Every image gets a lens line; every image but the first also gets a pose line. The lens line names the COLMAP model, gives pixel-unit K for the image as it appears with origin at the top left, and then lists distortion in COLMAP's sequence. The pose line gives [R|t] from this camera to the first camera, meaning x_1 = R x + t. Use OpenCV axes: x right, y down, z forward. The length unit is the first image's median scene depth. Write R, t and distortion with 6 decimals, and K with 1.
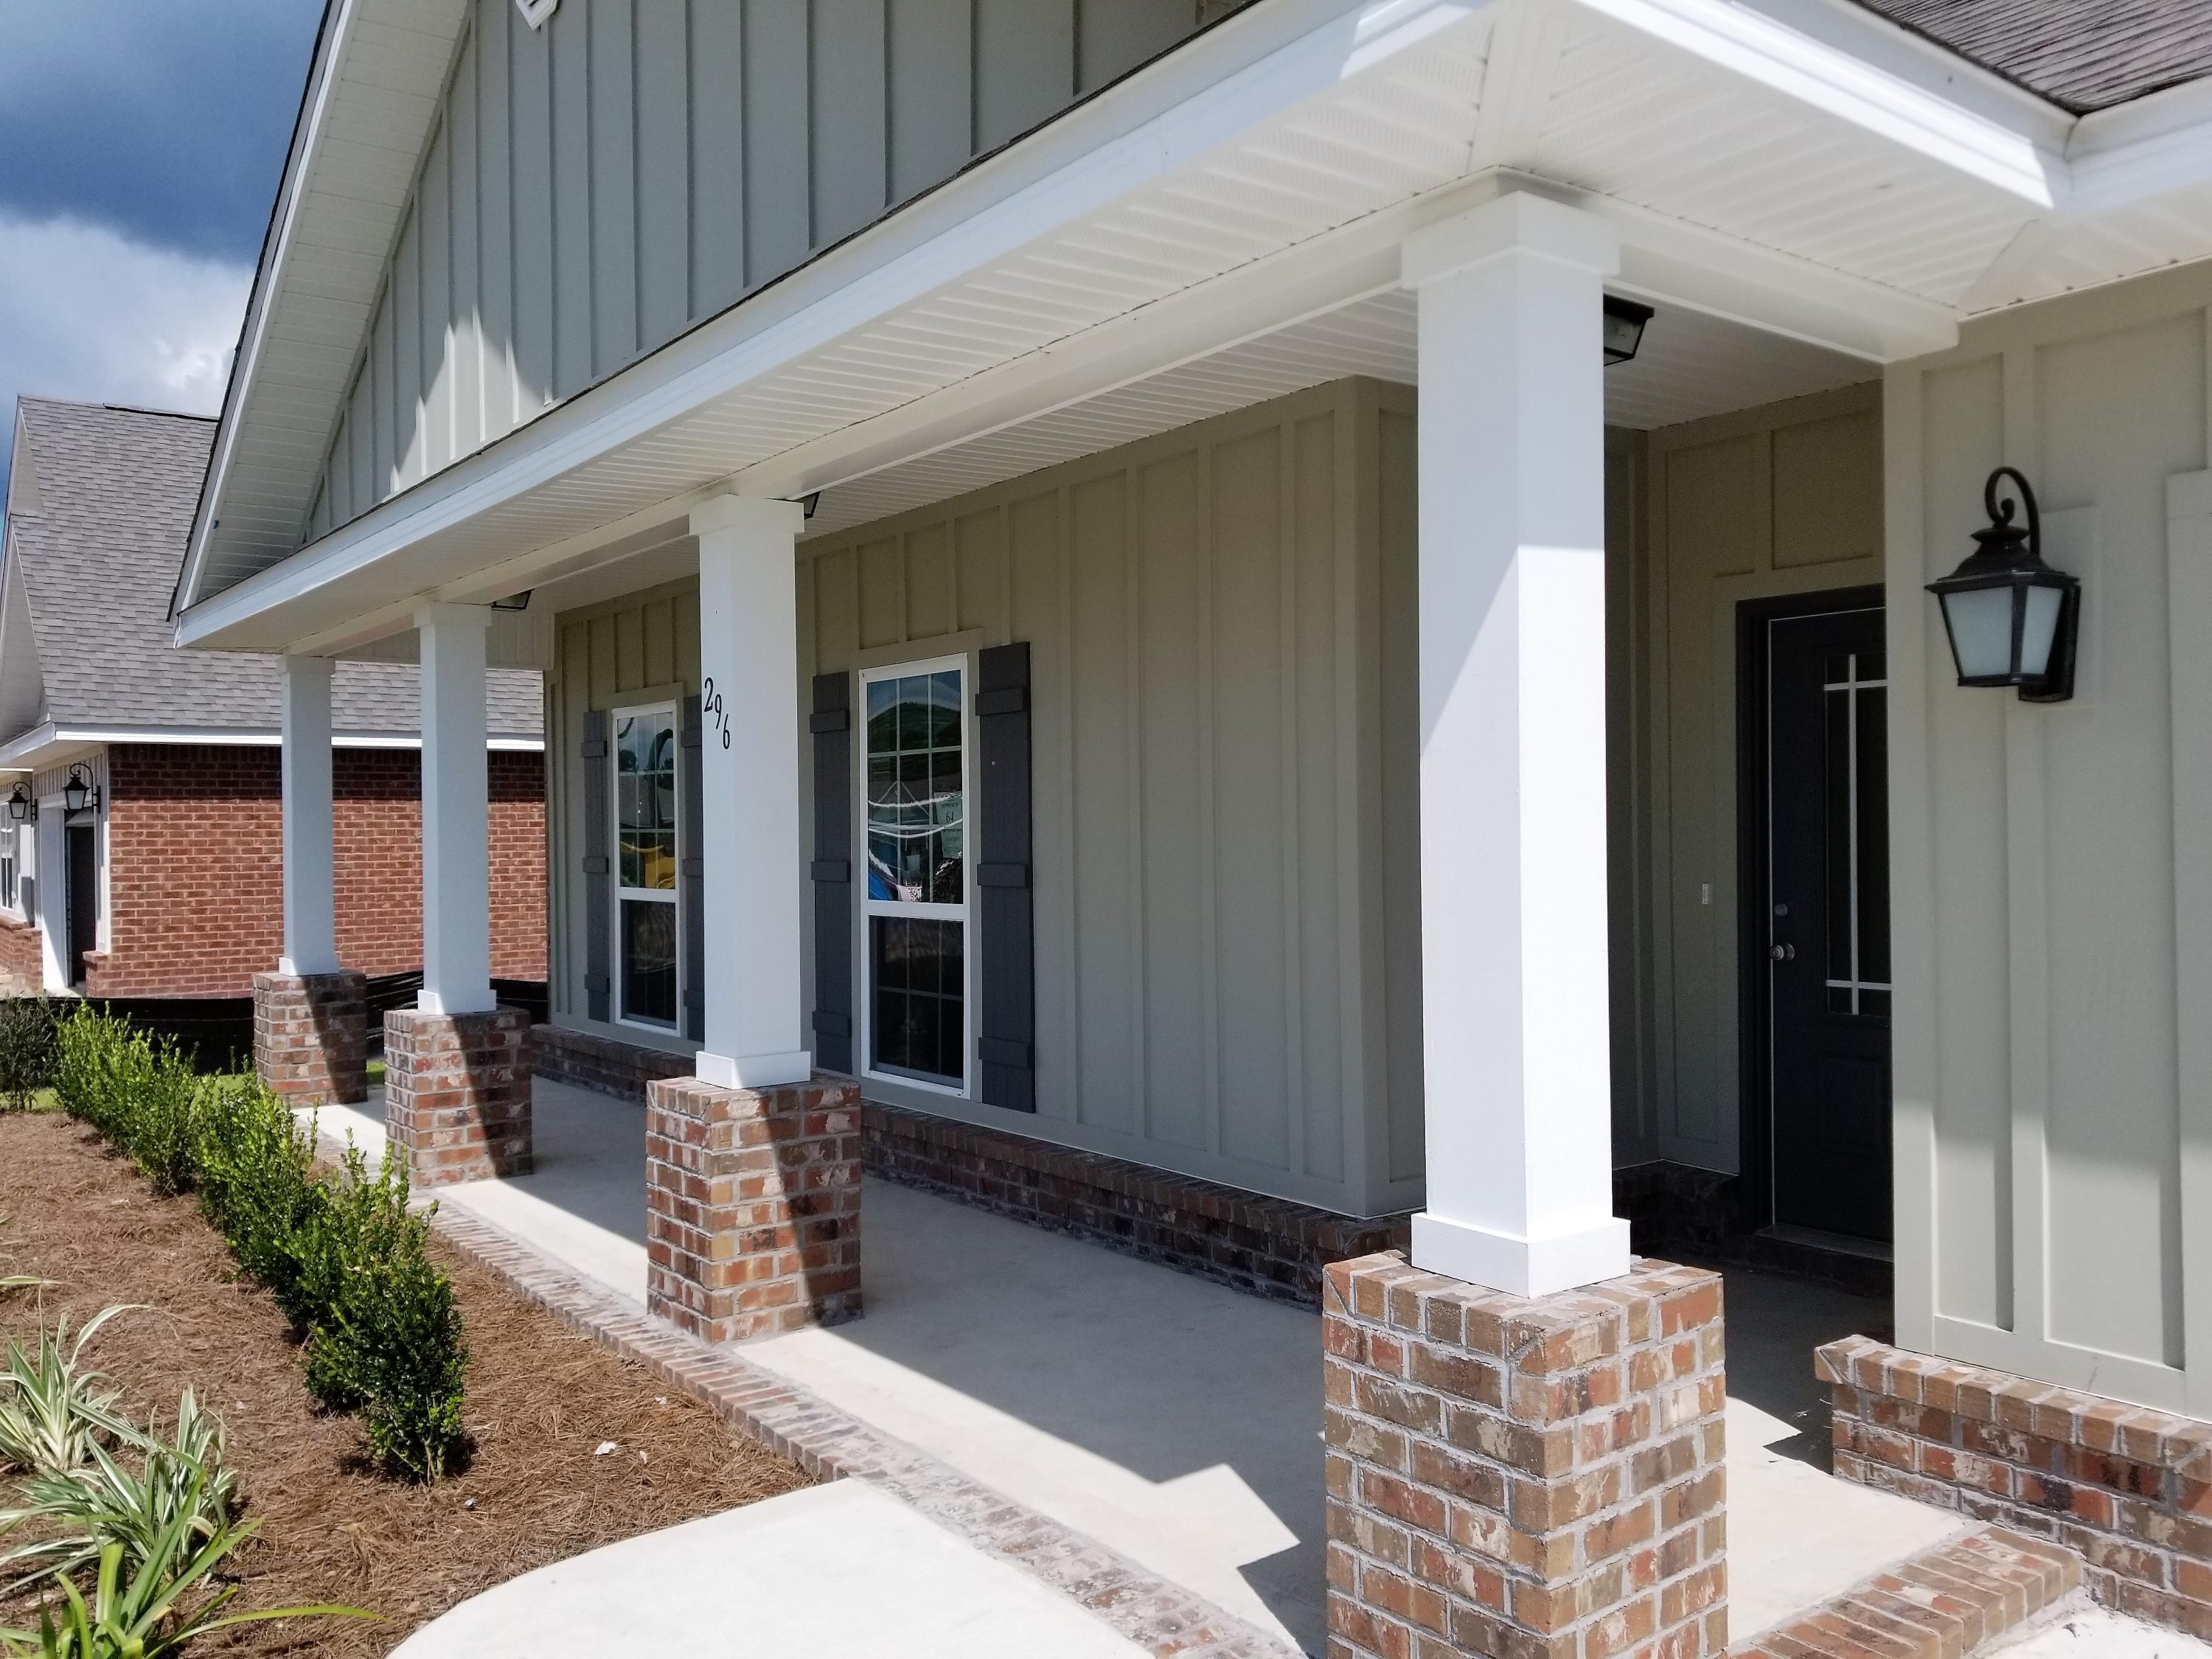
lens RADIAL K [[1730.7, 0, 1098.3], [0, 1730.7, 831.9], [0, 0, 1]] dist [0.058483, -0.118863]
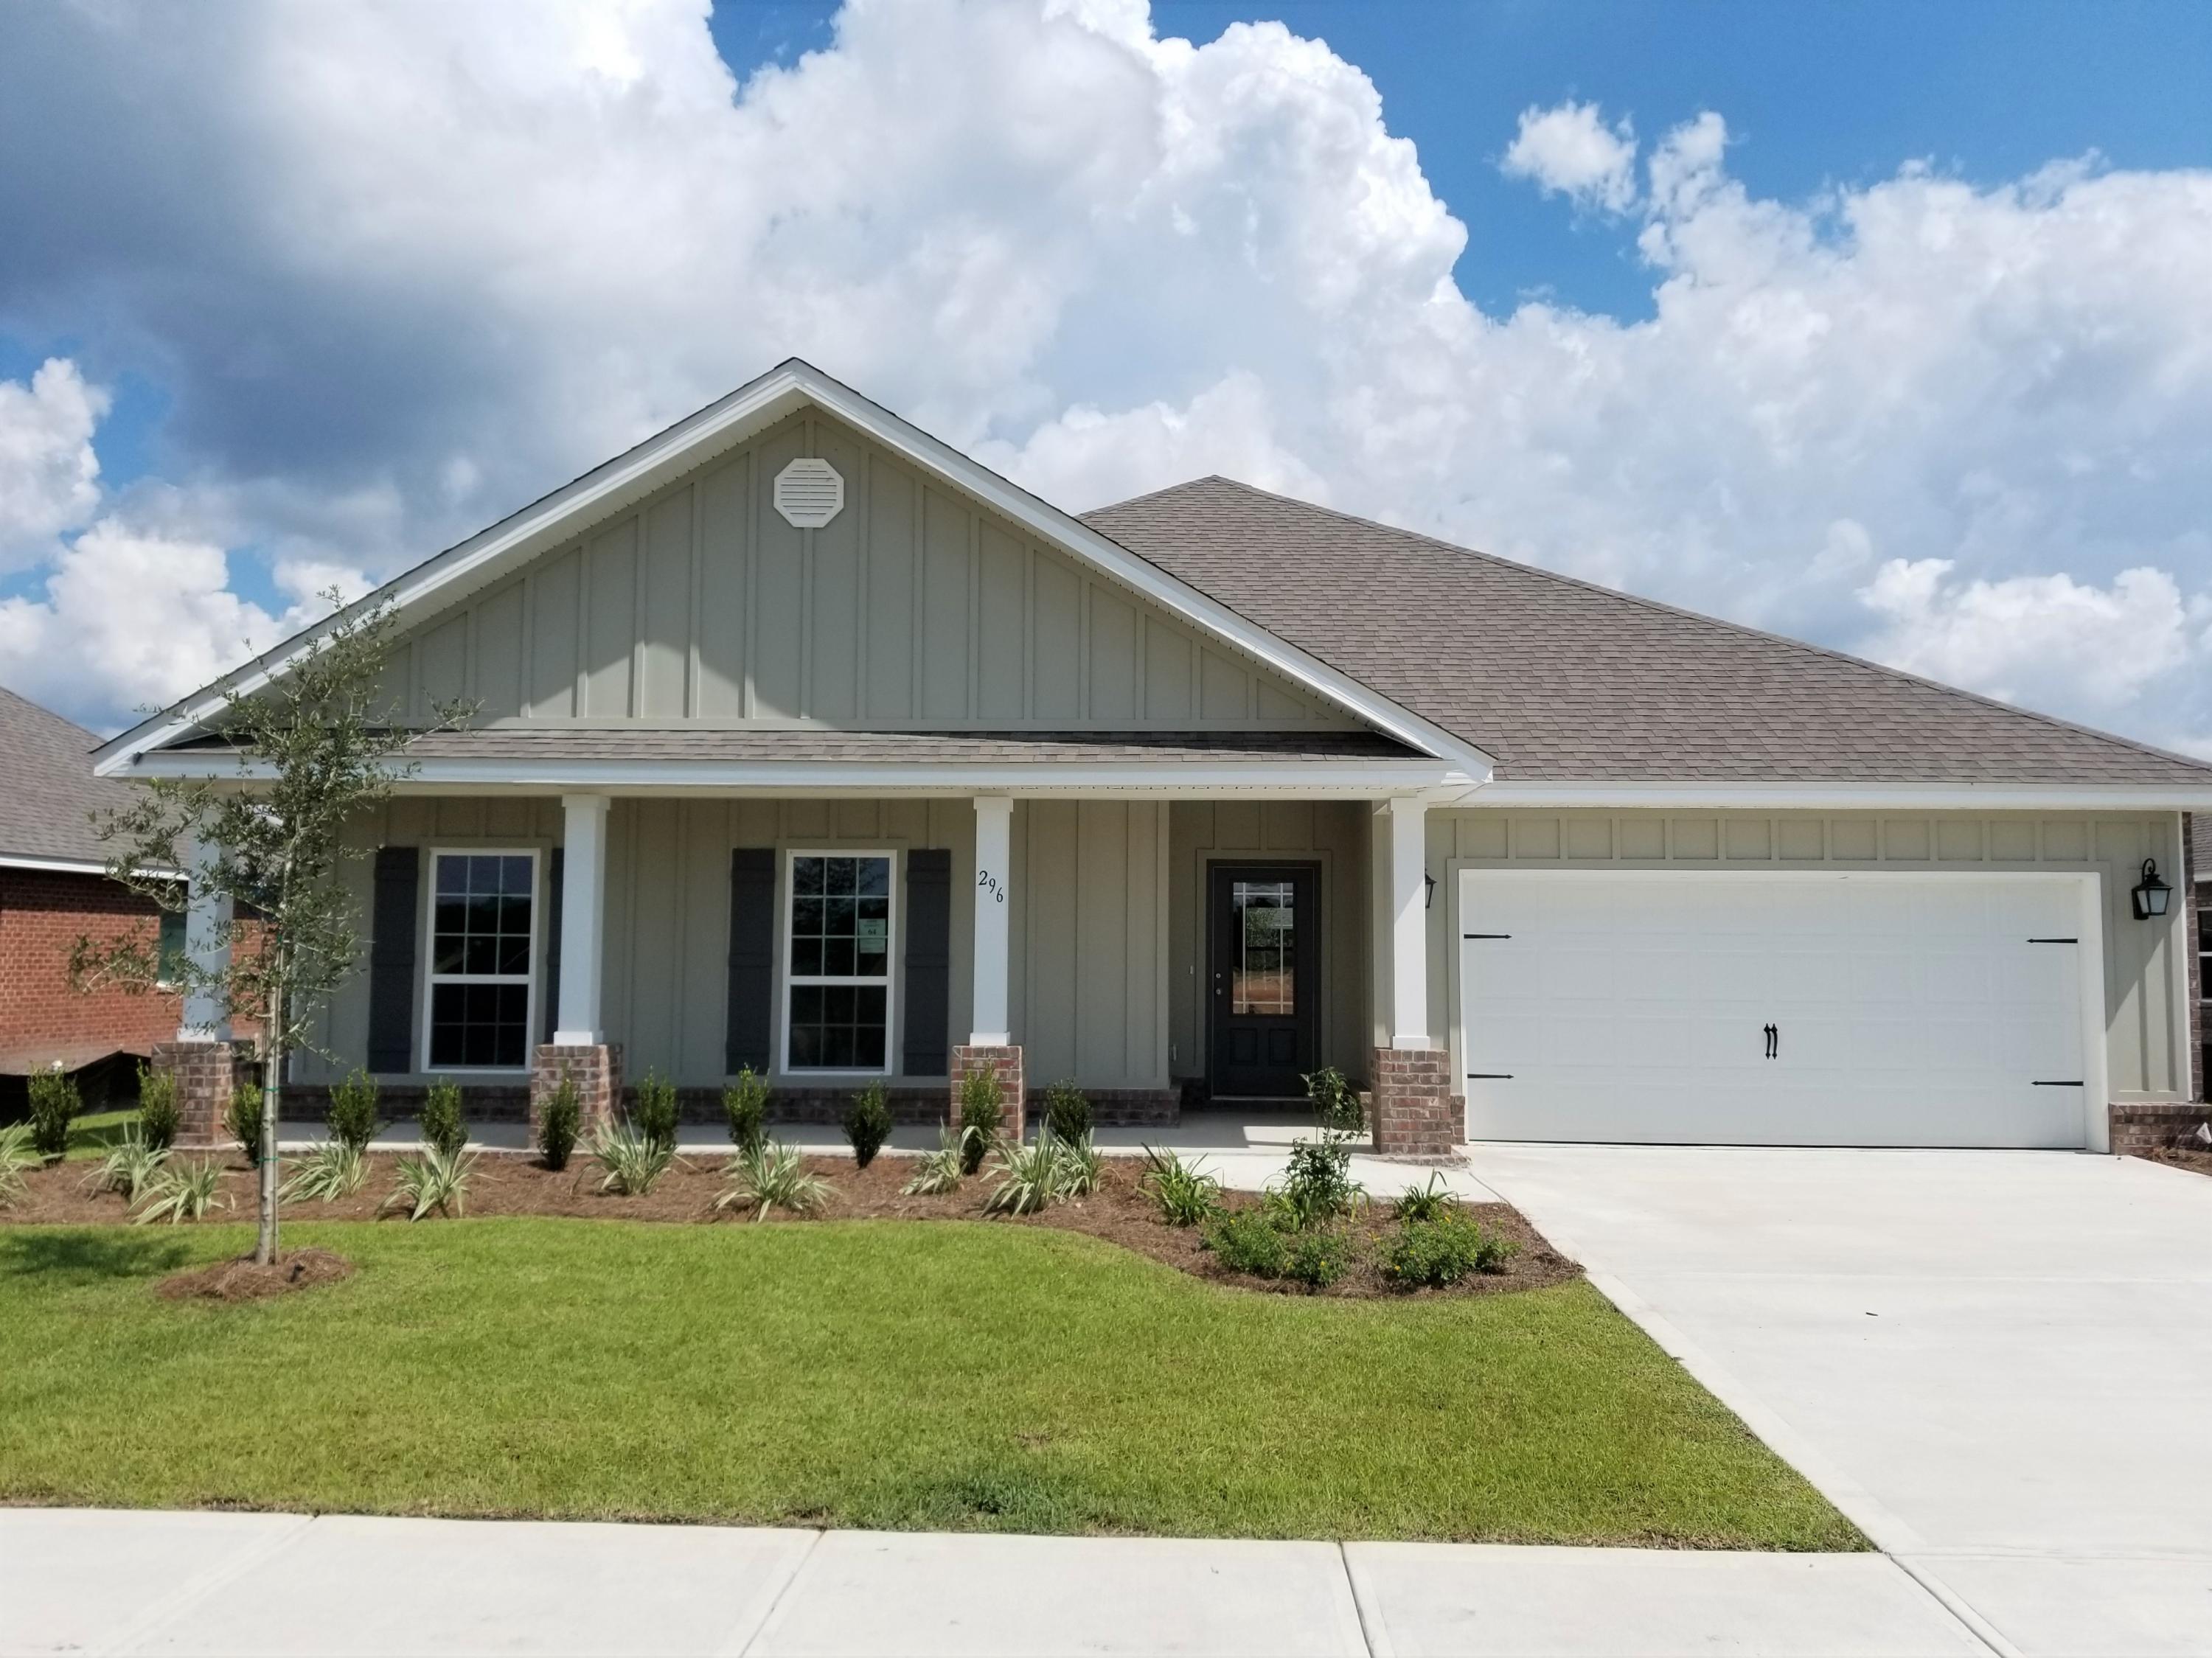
lens RADIAL K [[1730.5, 0, 1097.8], [0, 1730.5, 839.7], [0, 0, 1]] dist [0.058483, -0.118863]
pose [[0.633838, 0.069089, 0.770374, -1.881484], [-0.012185, 0.996771, -0.079367, 0.050618], [-0.773370, 0.040919, 0.632633, -0.578105]]
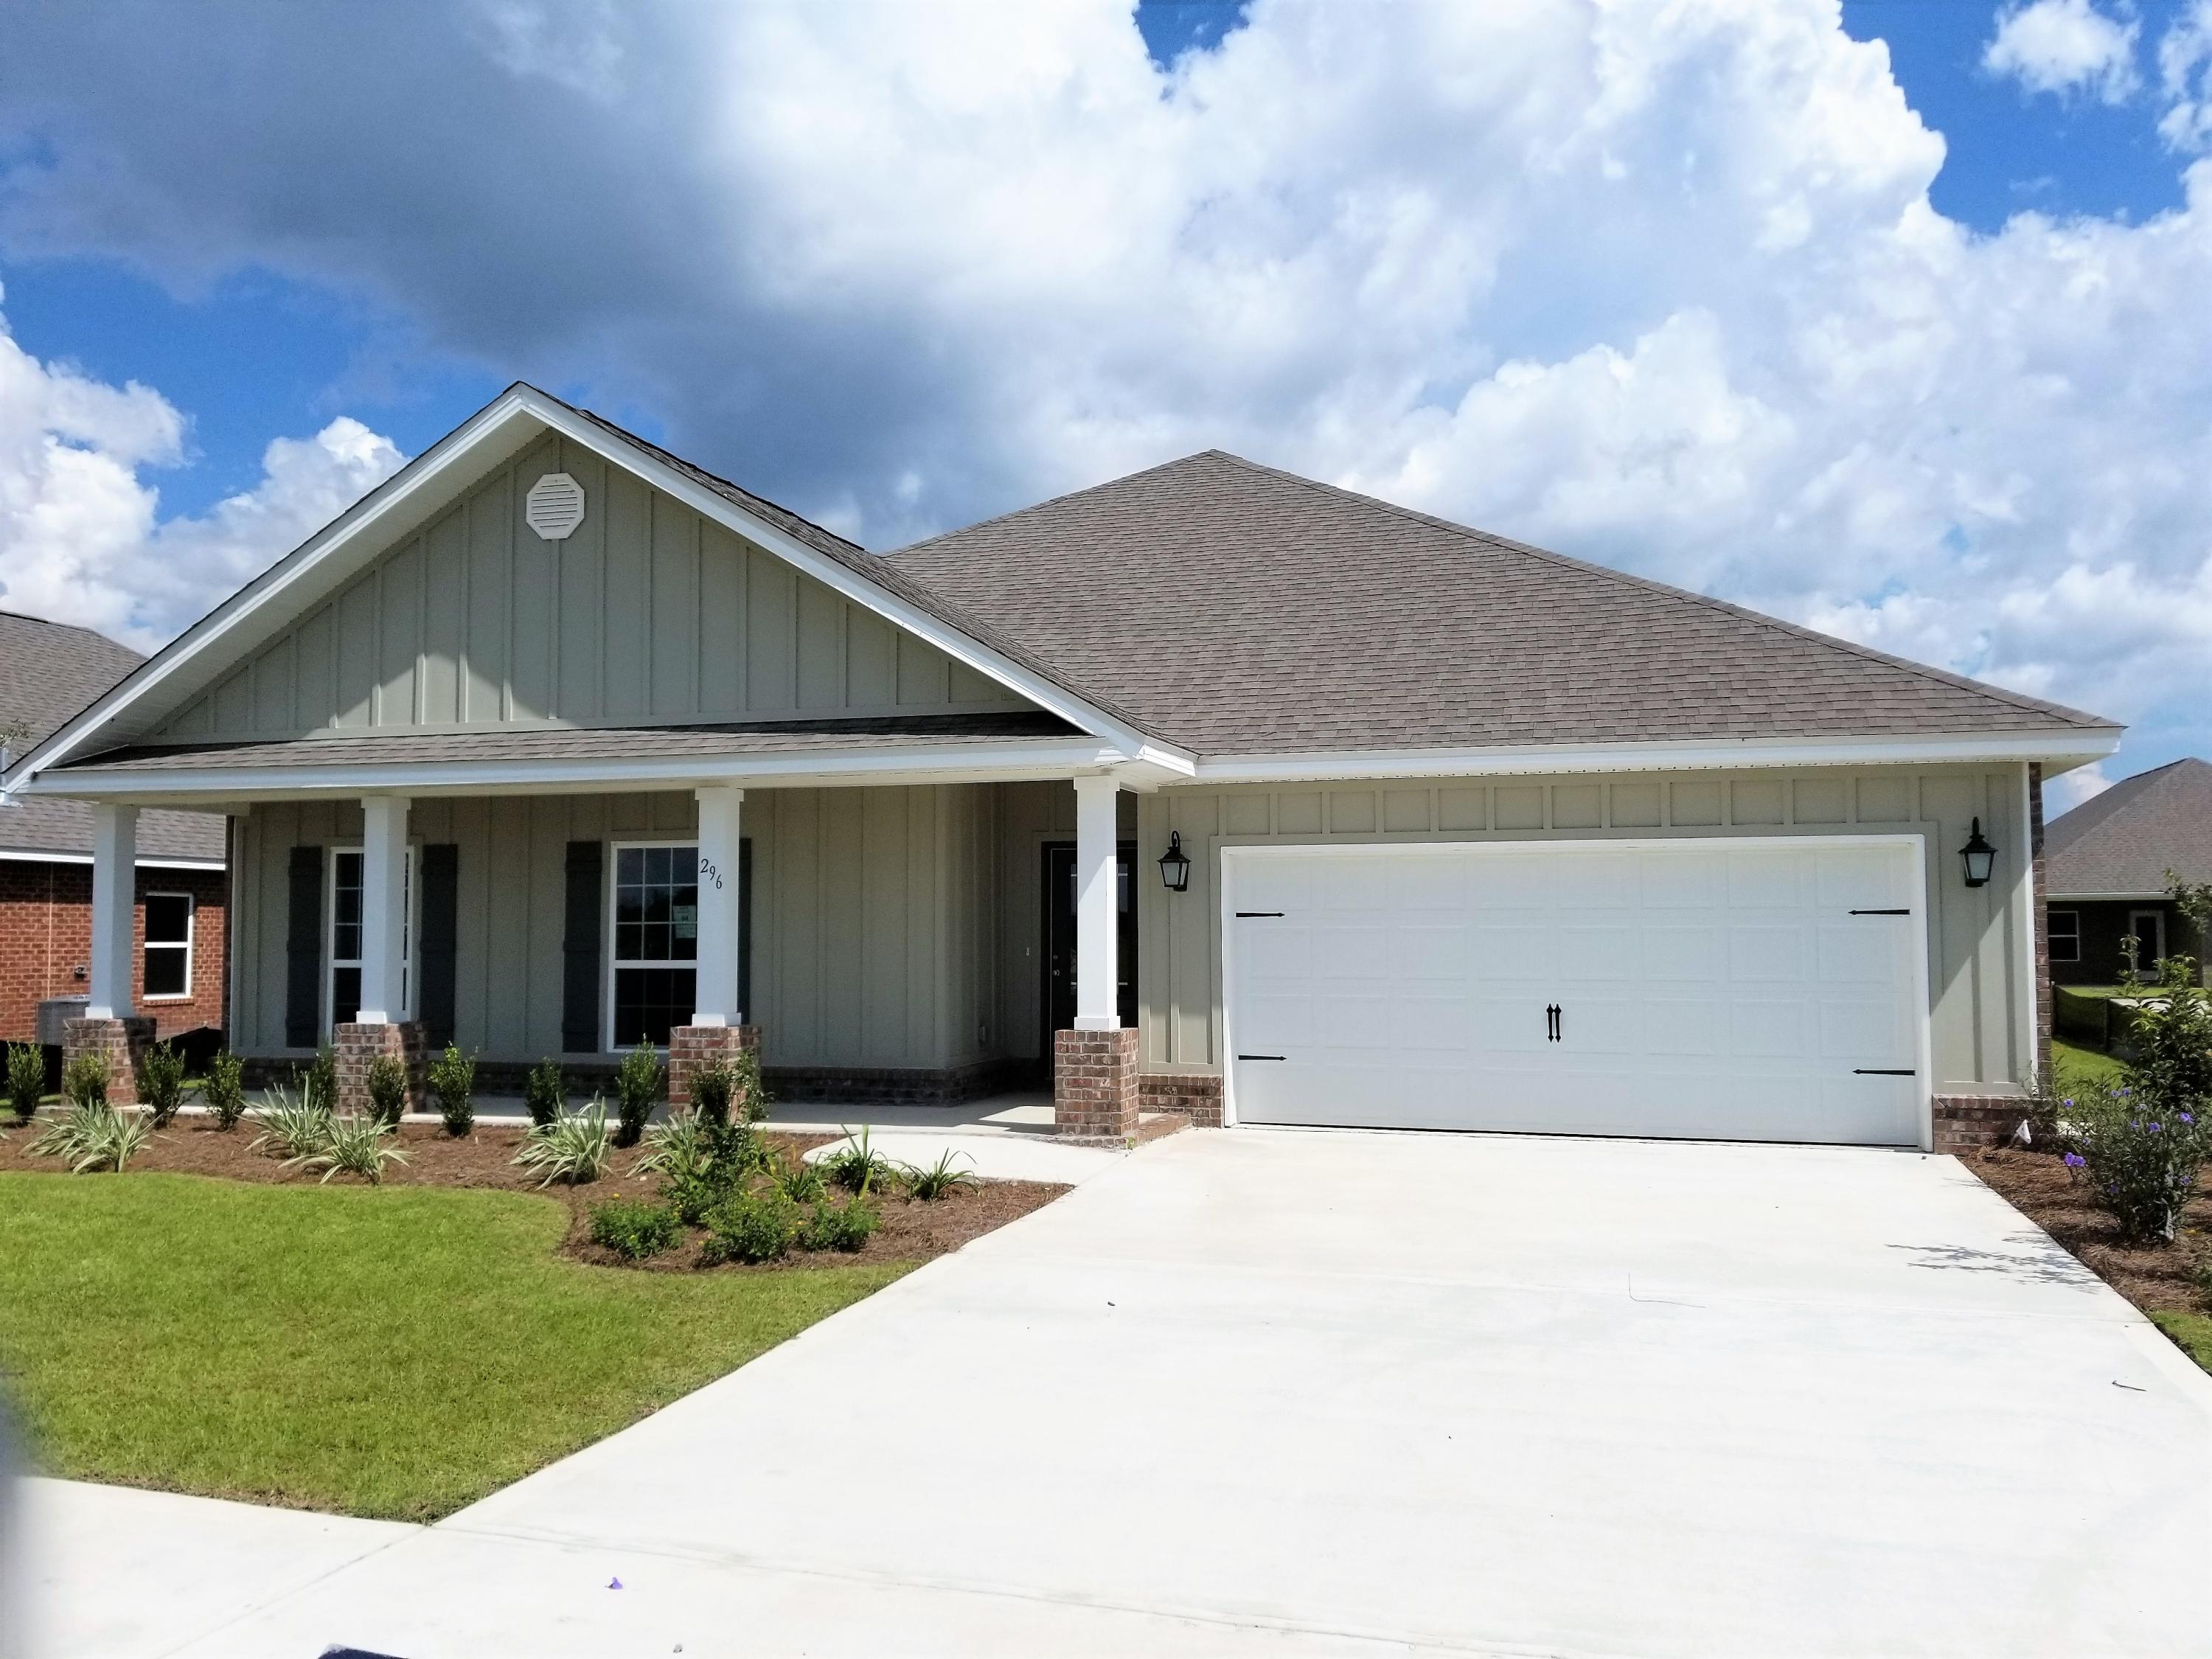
lens RADIAL K [[1730.7, 0, 1113.1], [0, 1730.7, 869.5], [0, 0, 1]] dist [0.058483, -0.118863]
pose [[0.804619, 0.032943, 0.592877, -1.182642], [-0.005885, 0.998853, -0.047514, 0.037123], [-0.593763, 0.034741, 0.803890, -1.268672]]
